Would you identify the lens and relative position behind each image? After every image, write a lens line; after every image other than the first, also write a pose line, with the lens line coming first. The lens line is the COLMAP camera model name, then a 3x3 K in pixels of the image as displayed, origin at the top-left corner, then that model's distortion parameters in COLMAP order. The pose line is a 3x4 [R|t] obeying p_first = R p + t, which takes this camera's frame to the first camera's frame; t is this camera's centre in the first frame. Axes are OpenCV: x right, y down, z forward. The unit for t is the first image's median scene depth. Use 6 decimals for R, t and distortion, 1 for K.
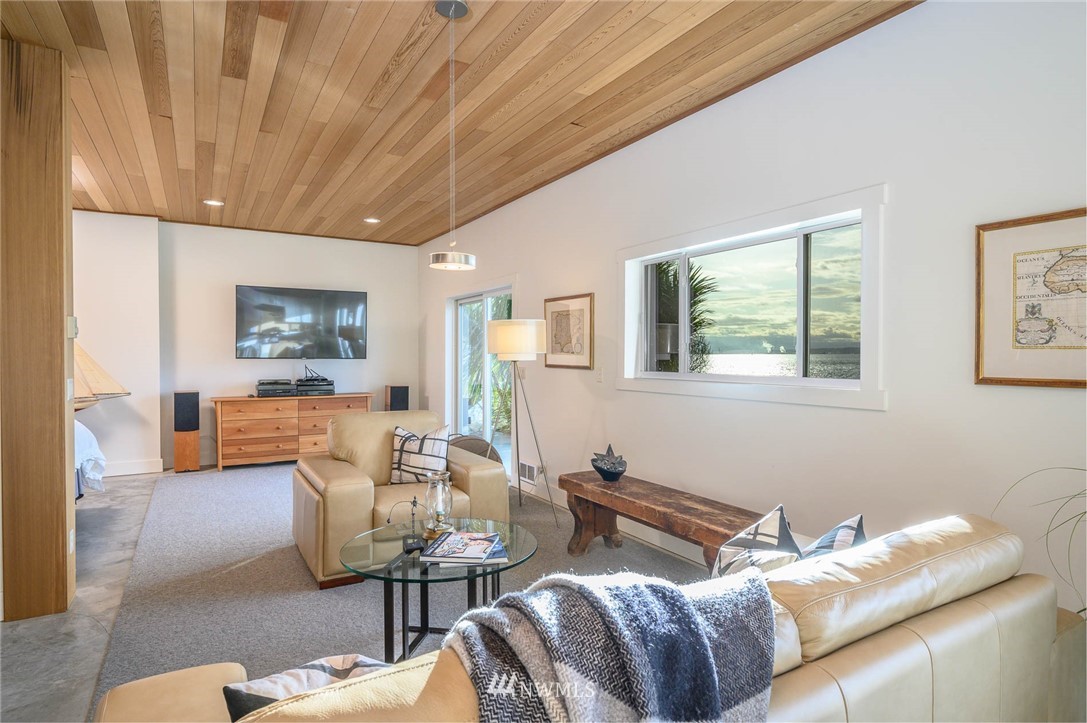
lens RADIAL K [[558.1, 0, 549.3], [0, 558.1, 356.8], [0, 0, 1]] dist [0.002161, -0.000179]
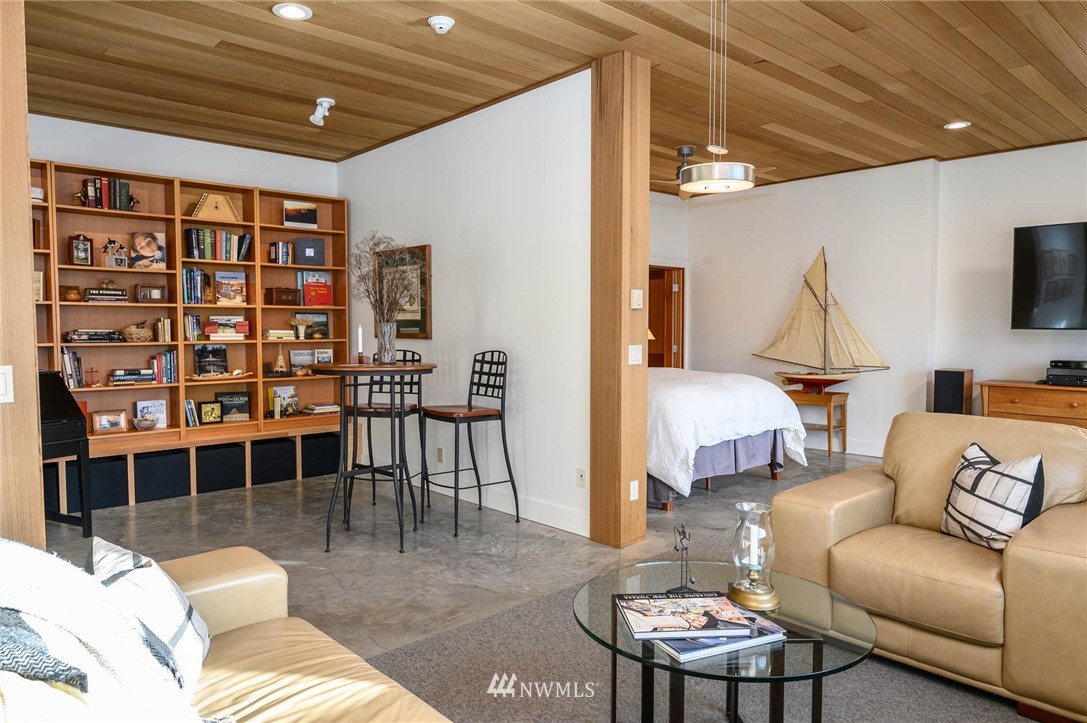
lens RADIAL K [[710.5, 0, 549.6], [0, 710.5, 355.9], [0, 0, 1]] dist [-0.055476, 0.002110]
pose [[0.197166, 0.040837, -0.979519, 0.335700], [0.001956, 0.999114, 0.042048, -0.000053], [0.980368, -0.010206, 0.196911, 0.375007]]
